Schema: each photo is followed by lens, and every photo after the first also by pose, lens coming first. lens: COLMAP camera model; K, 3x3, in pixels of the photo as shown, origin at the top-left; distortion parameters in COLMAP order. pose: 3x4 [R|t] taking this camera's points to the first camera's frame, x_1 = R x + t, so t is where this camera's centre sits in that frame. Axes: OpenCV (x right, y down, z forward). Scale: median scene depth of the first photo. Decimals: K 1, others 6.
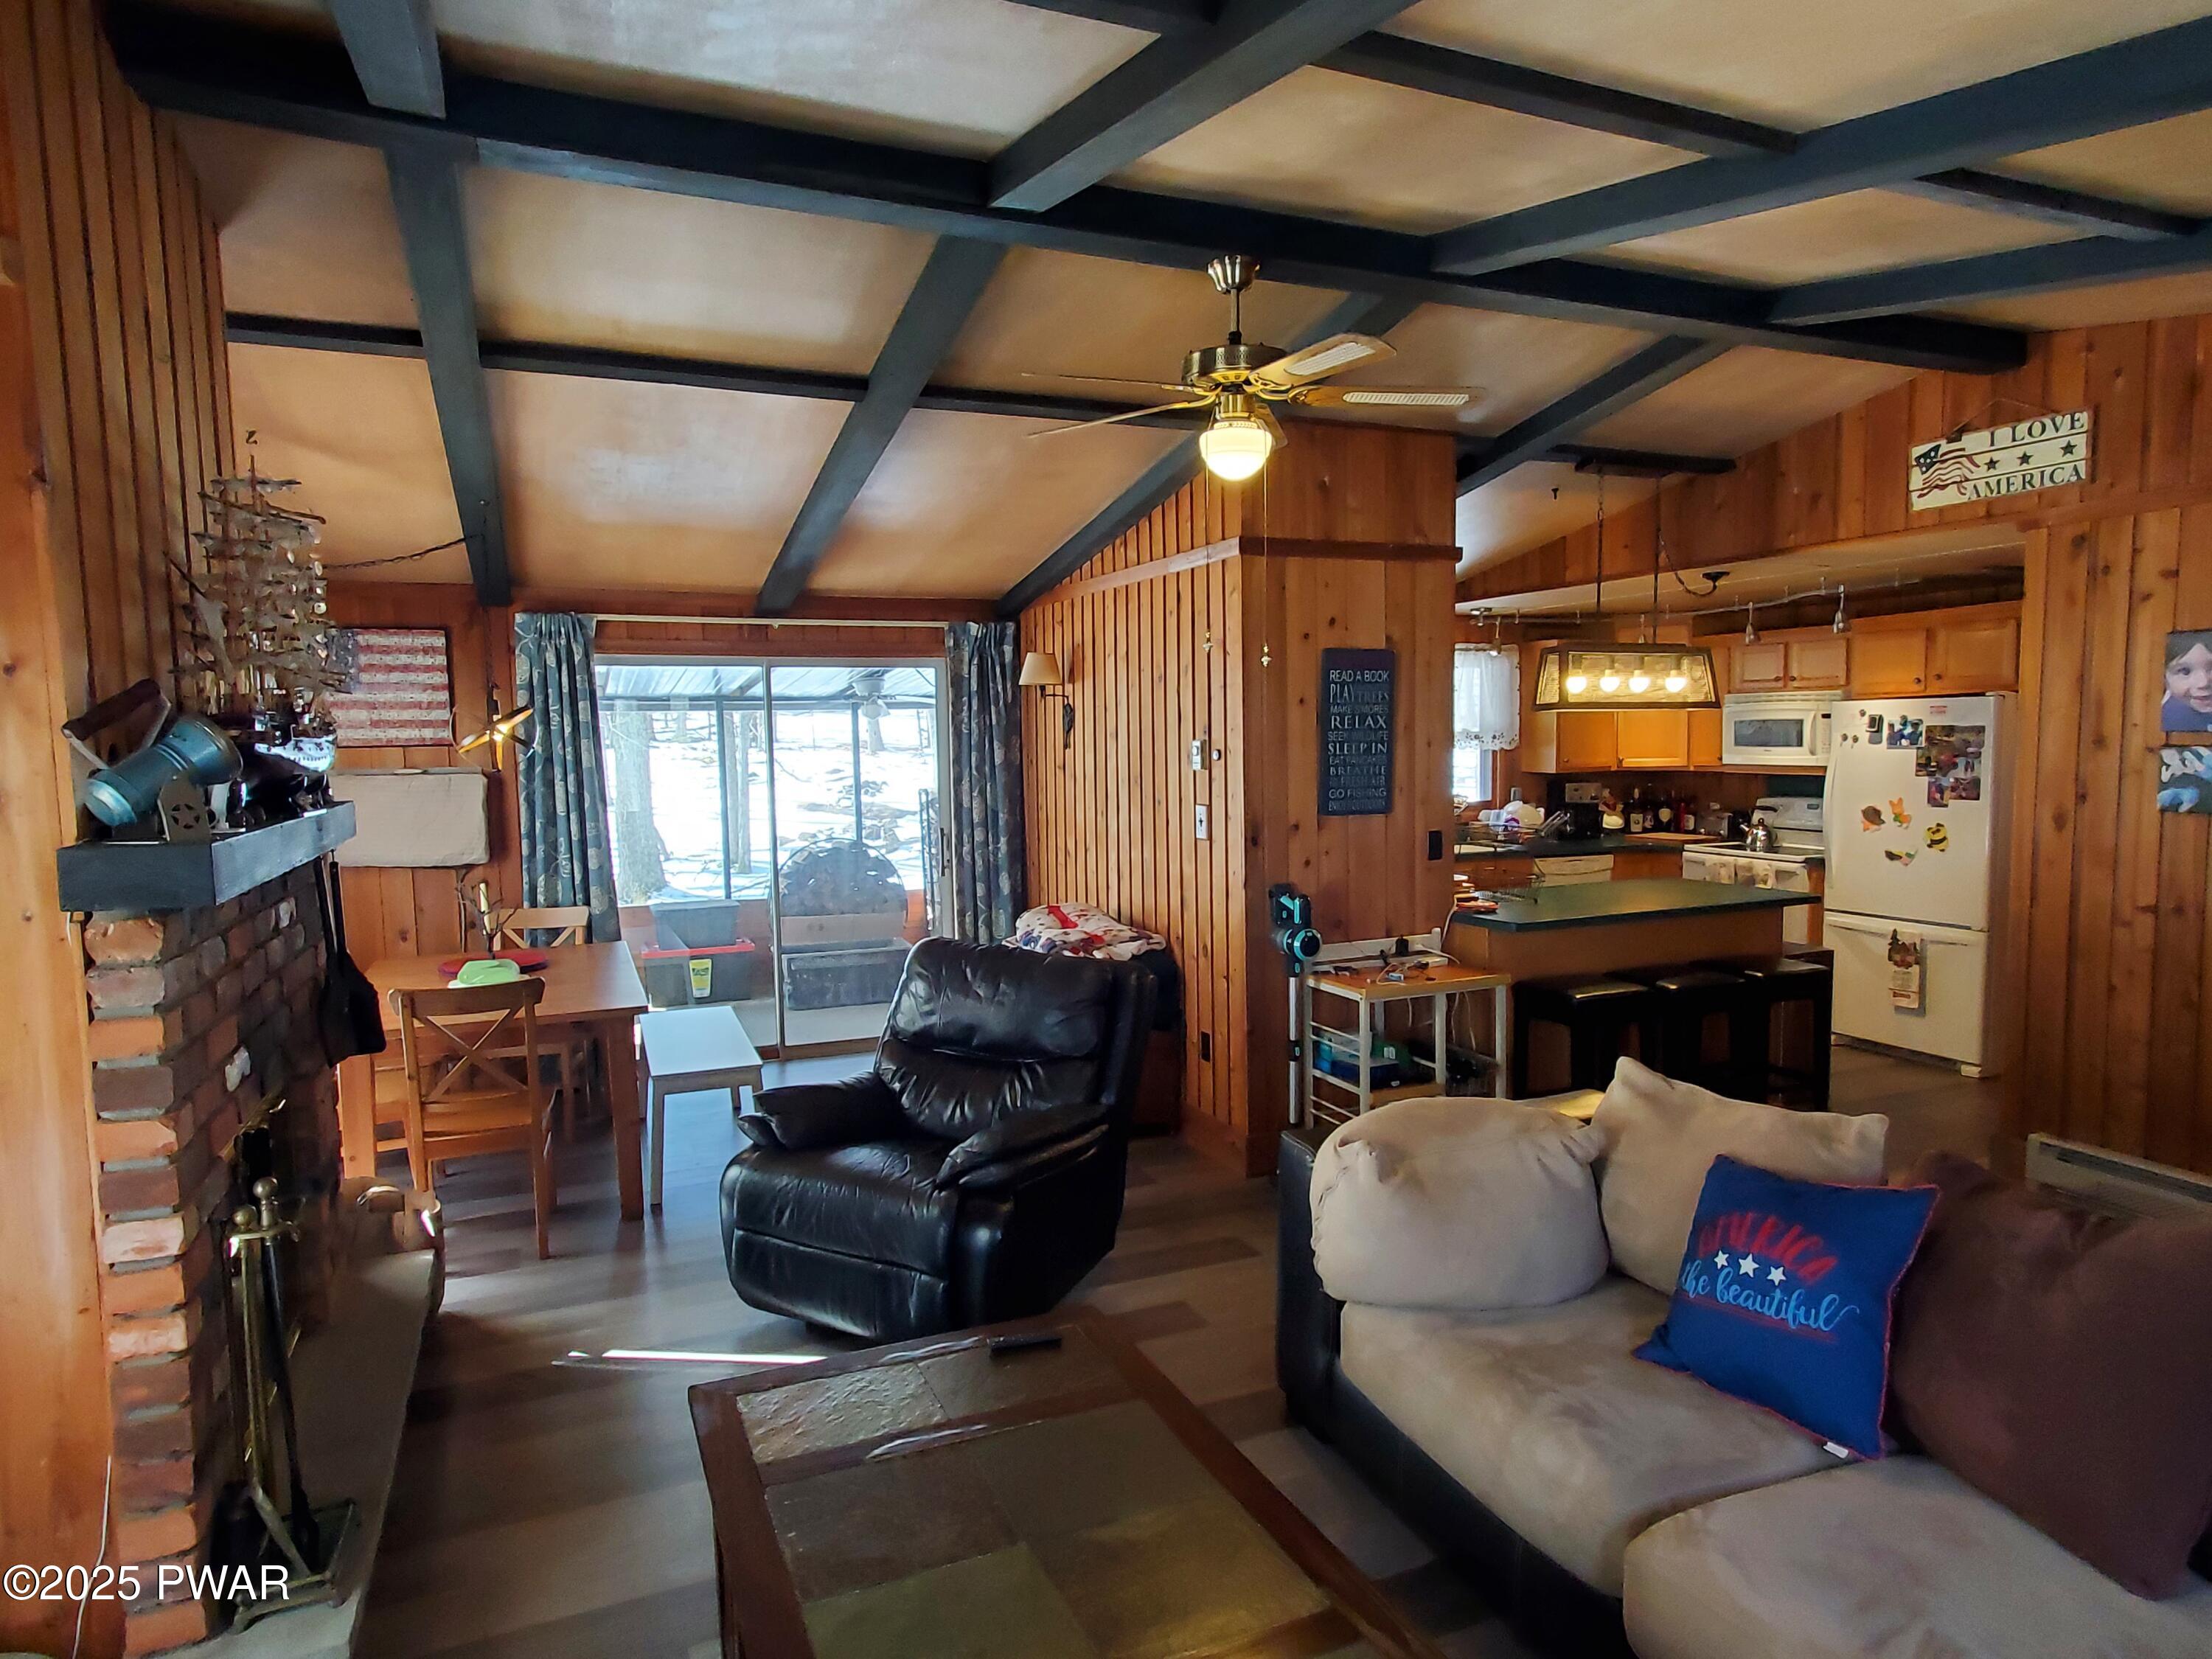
lens RADIAL K [[1309.4, 0, 1107.3], [0, 1309.4, 839.5], [0, 0, 1]] dist [0.007033, 0.000484]
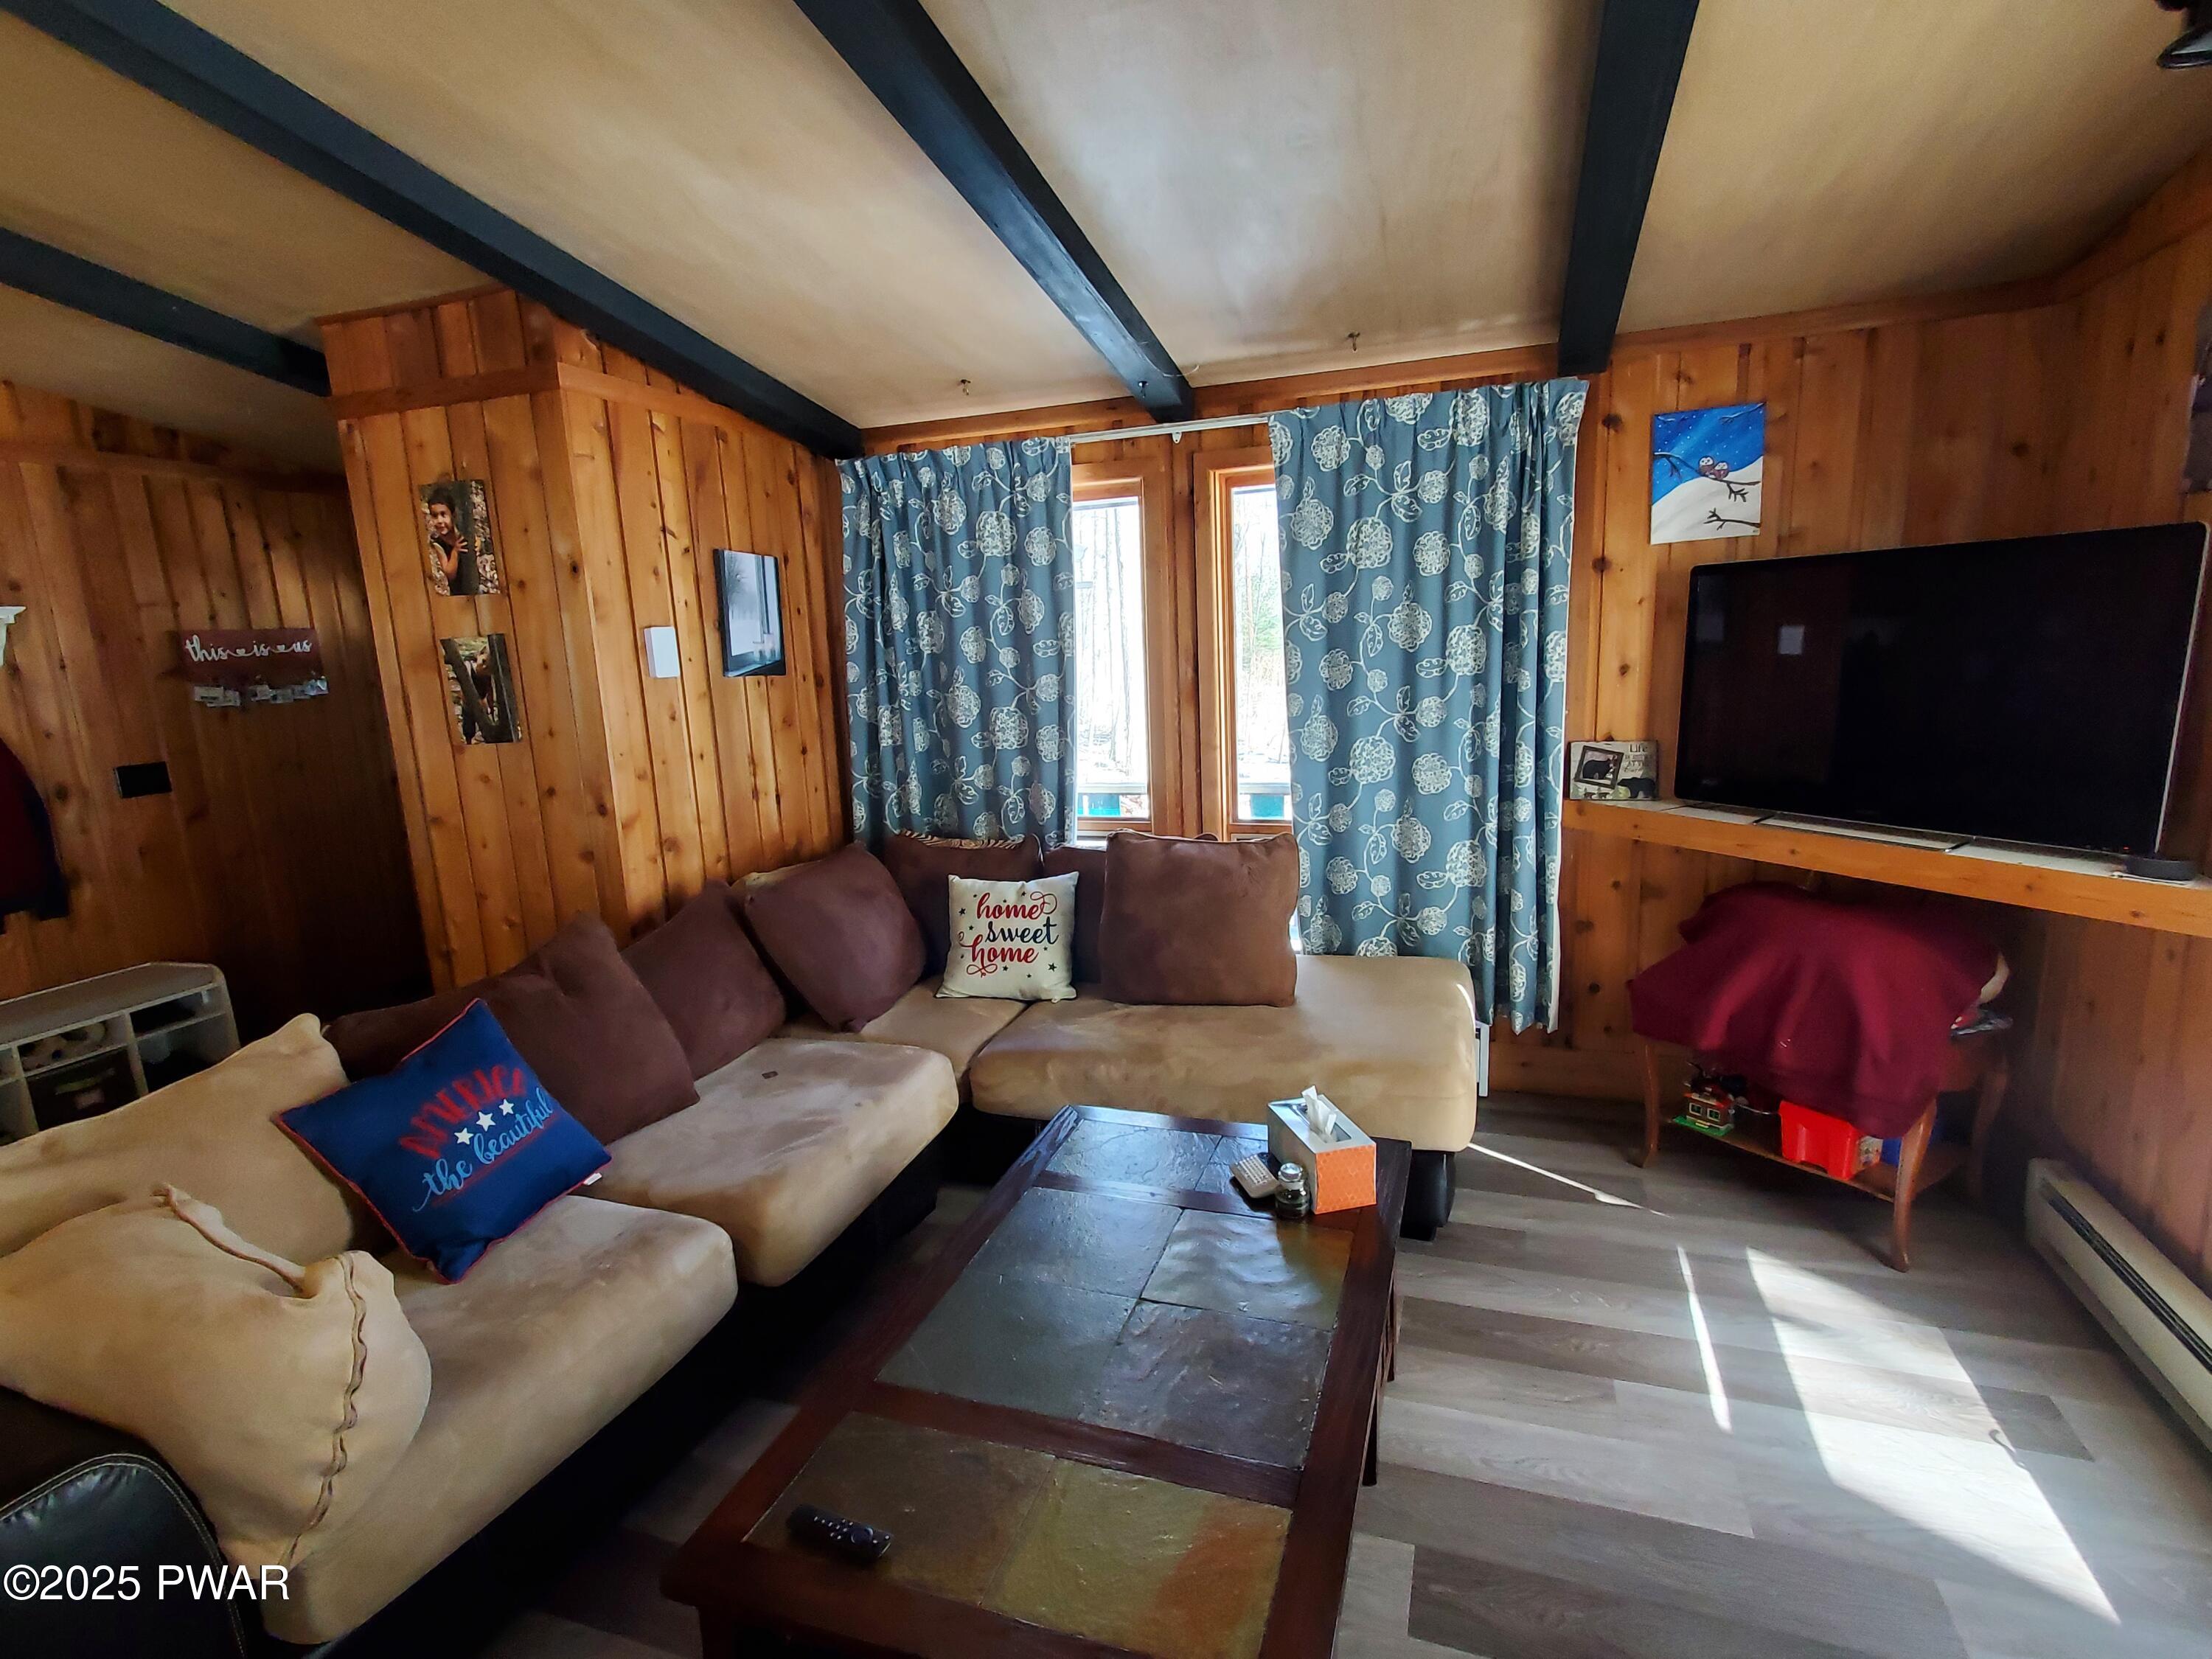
lens RADIAL K [[1096.3, 0, 1110.2], [0, 1096.3, 846.3], [0, 0, 1]] dist [0.000560, 0.009247]
pose [[-0.733990, -0.083271, 0.674036, -0.250796], [0.110503, 0.964588, 0.239498, -0.032756], [-0.670110, 0.250272, -0.698796, 0.600066]]
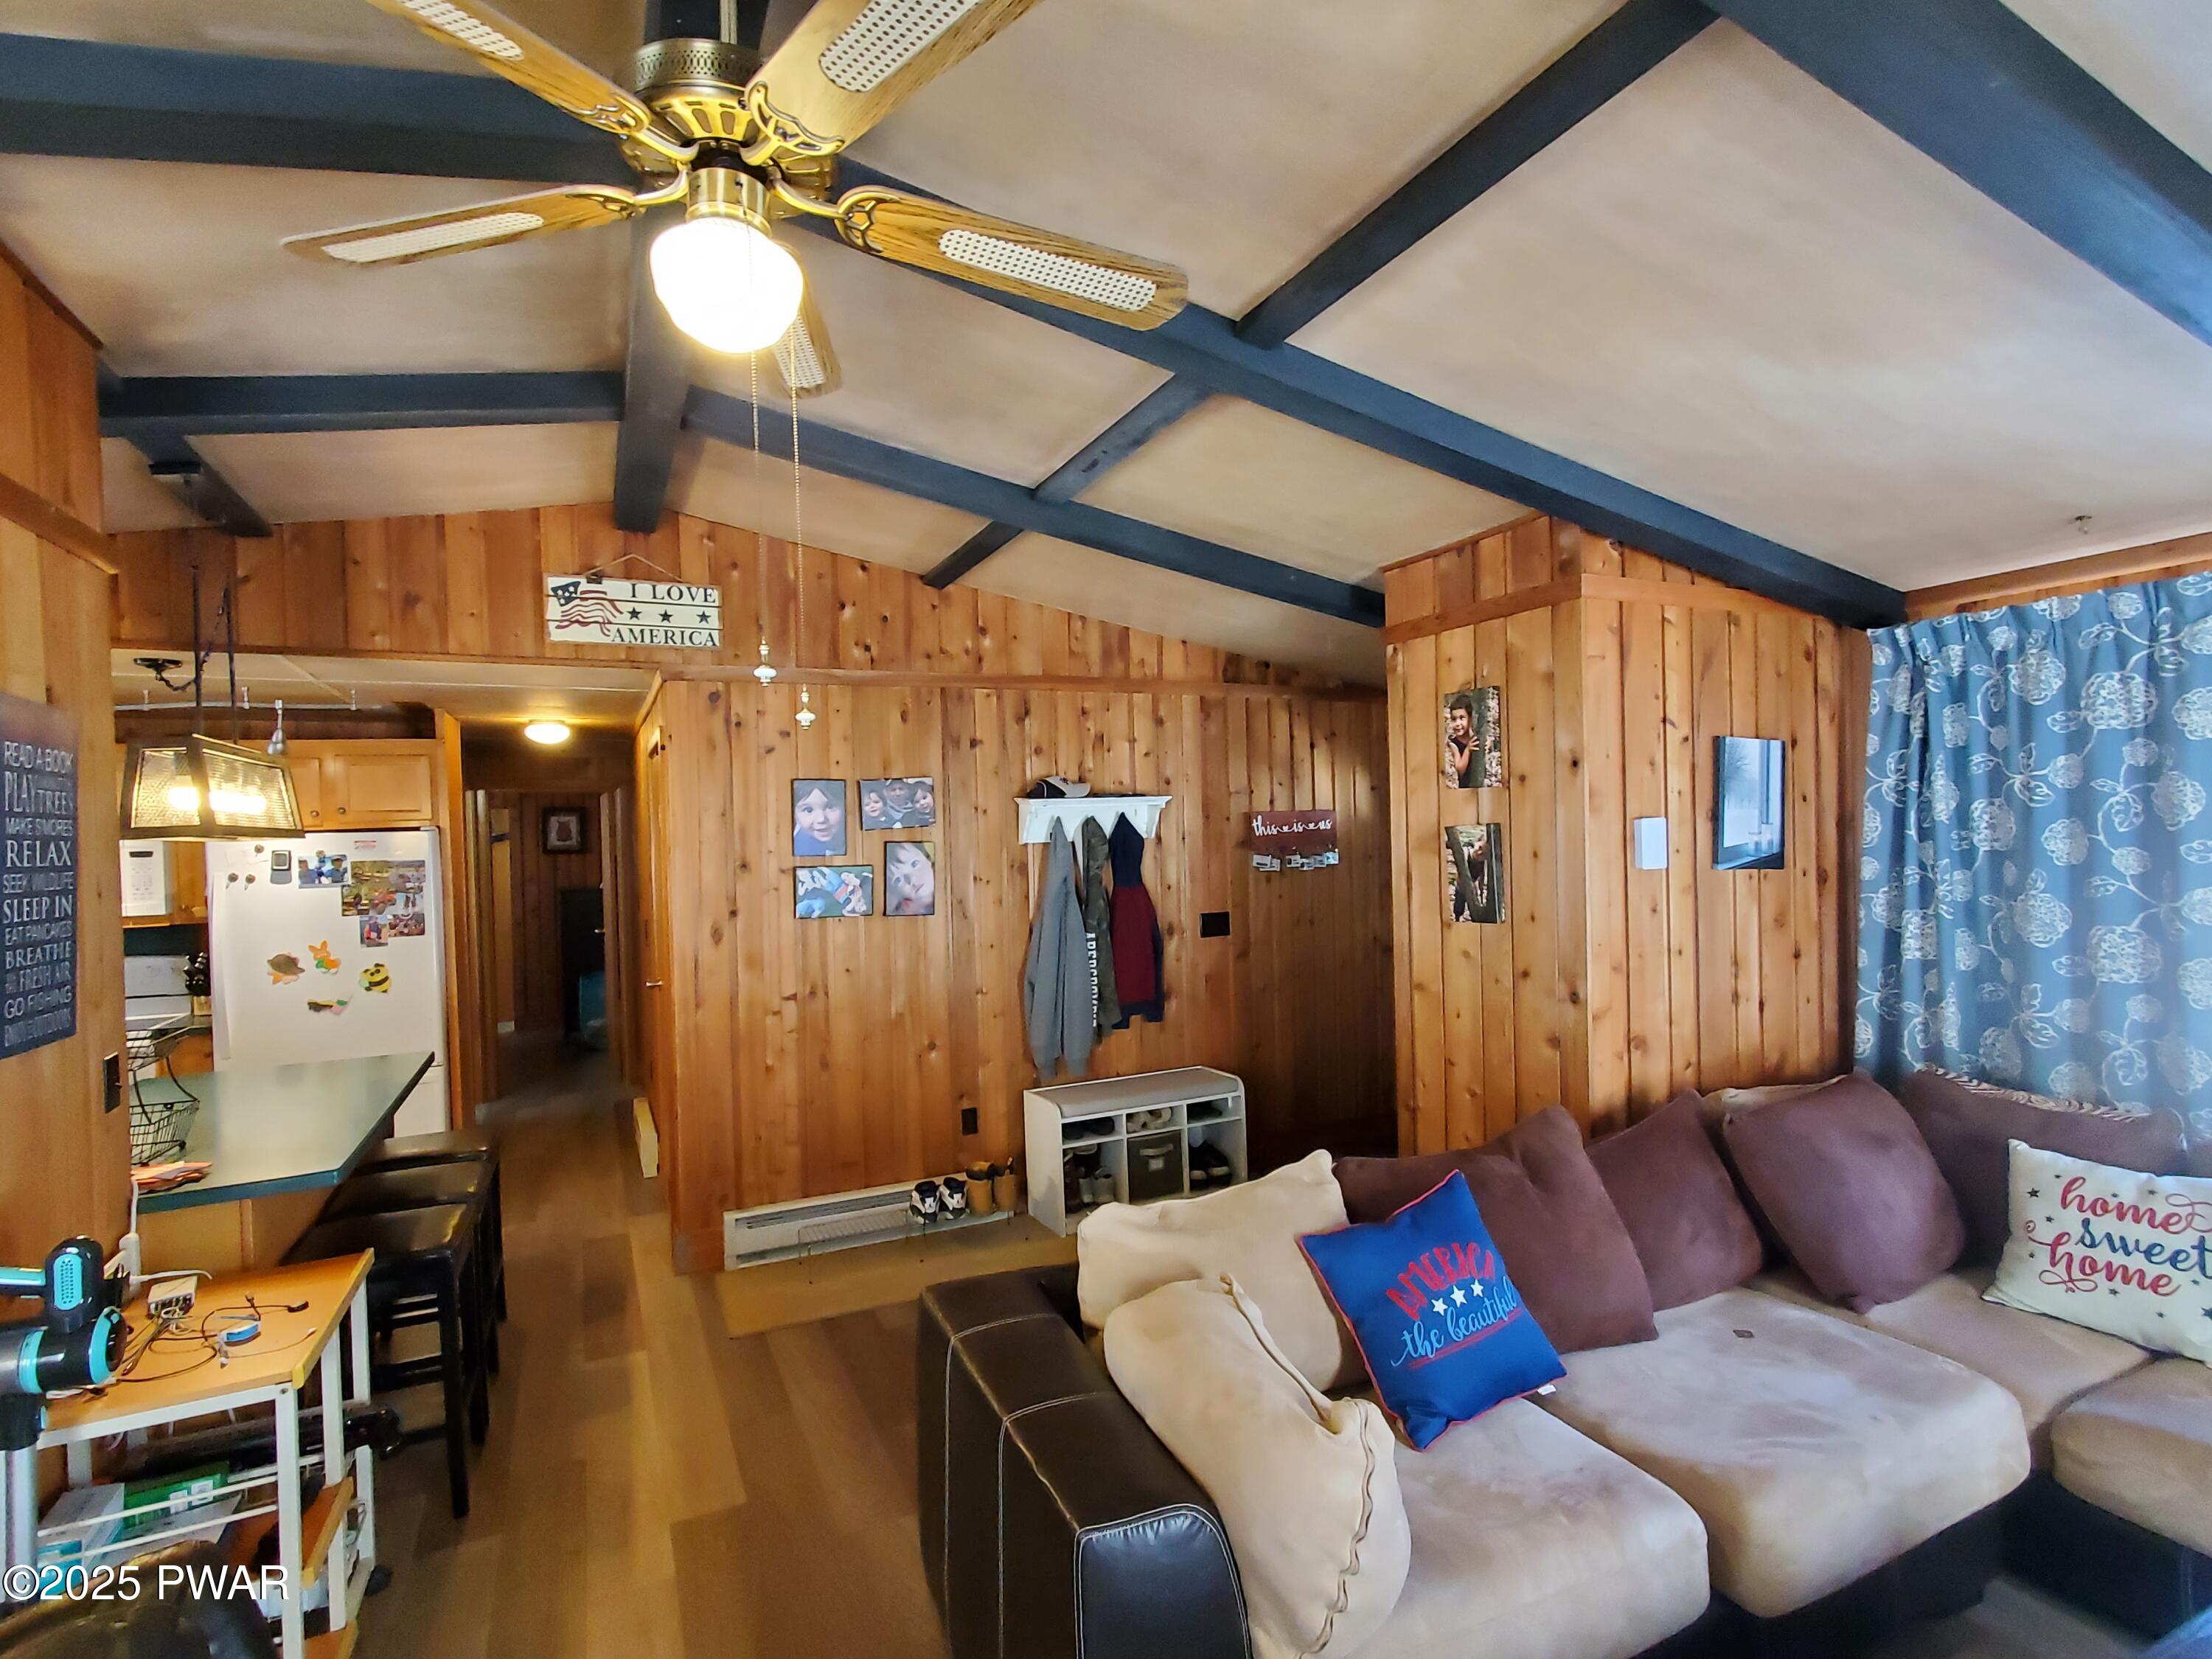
lens RADIAL K [[1096.3, 0, 1107.8], [0, 1096.3, 847.4], [0, 0, 1]] dist [0.000560, 0.009247]
pose [[-0.033267, 0.002757, 0.999443, -0.227769], [0.108322, 0.994115, 0.000863, -0.050196], [-0.993559, 0.108291, -0.033370, 0.627839]]
